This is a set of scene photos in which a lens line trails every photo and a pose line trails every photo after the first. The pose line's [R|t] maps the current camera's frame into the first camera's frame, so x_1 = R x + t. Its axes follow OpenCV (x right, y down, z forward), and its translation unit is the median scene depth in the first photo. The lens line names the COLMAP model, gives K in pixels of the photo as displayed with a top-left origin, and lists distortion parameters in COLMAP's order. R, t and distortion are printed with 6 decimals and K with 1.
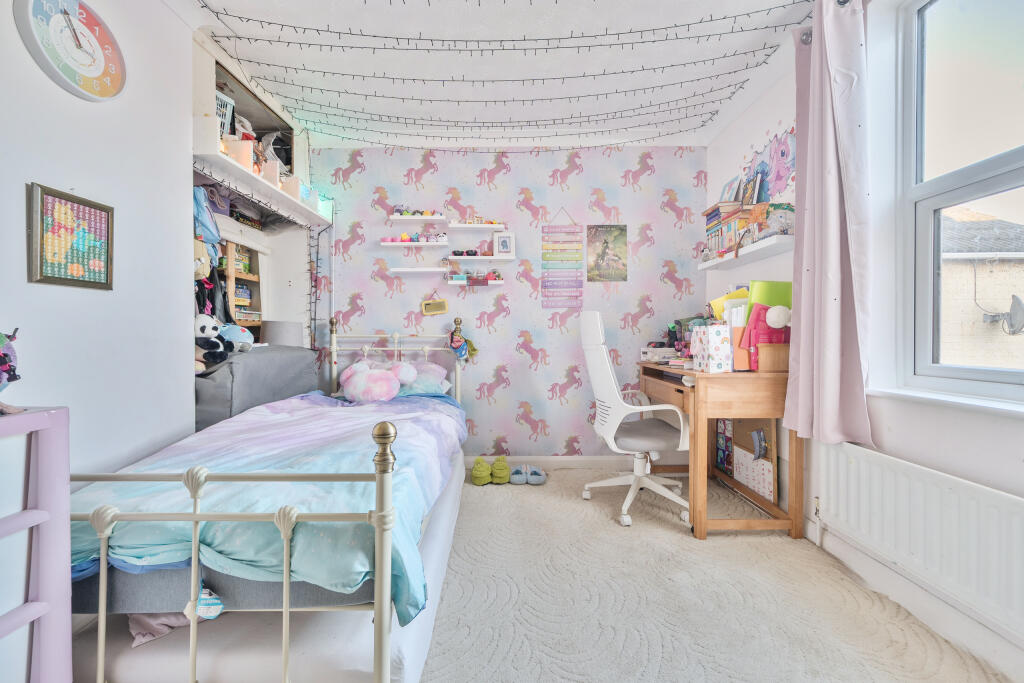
lens RADIAL K [[403.5, 0, 513.6], [0, 403.5, 337.7], [0, 0, 1]] dist [-0.001964, -0.000199]
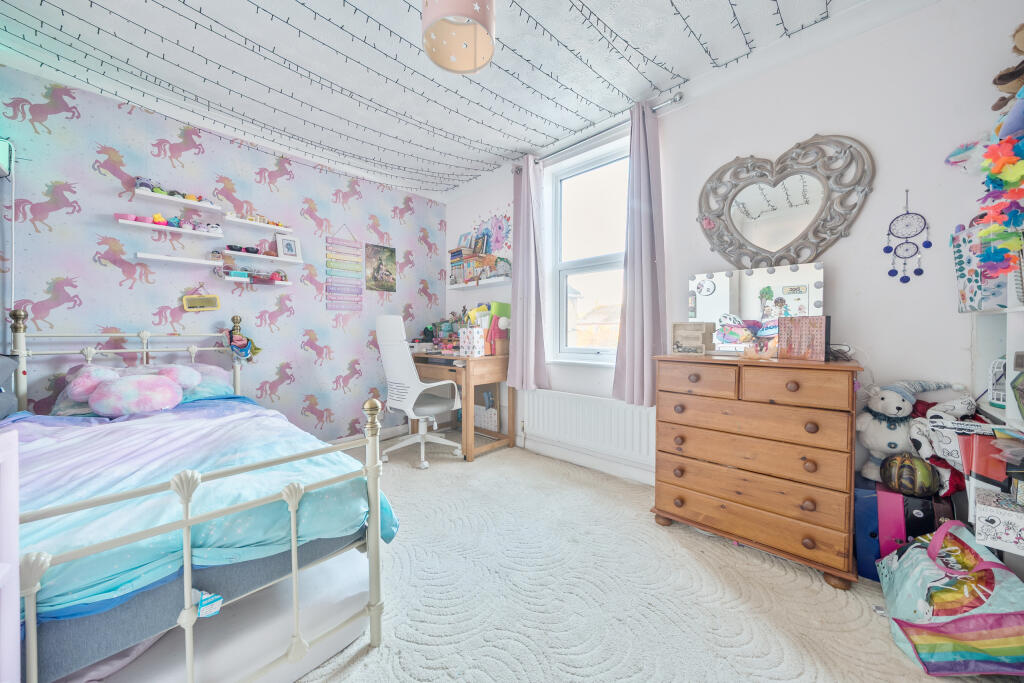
lens RADIAL K [[349.4, 0, 513.2], [0, 349.4, 337.6], [0, 0, 1]] dist [-0.005876, -0.000069]
pose [[0.686901, -0.008550, 0.726700, -0.297643], [0.004951, 0.999963, 0.007085, -0.000001], [-0.726734, -0.001269, 0.686918, -0.048777]]
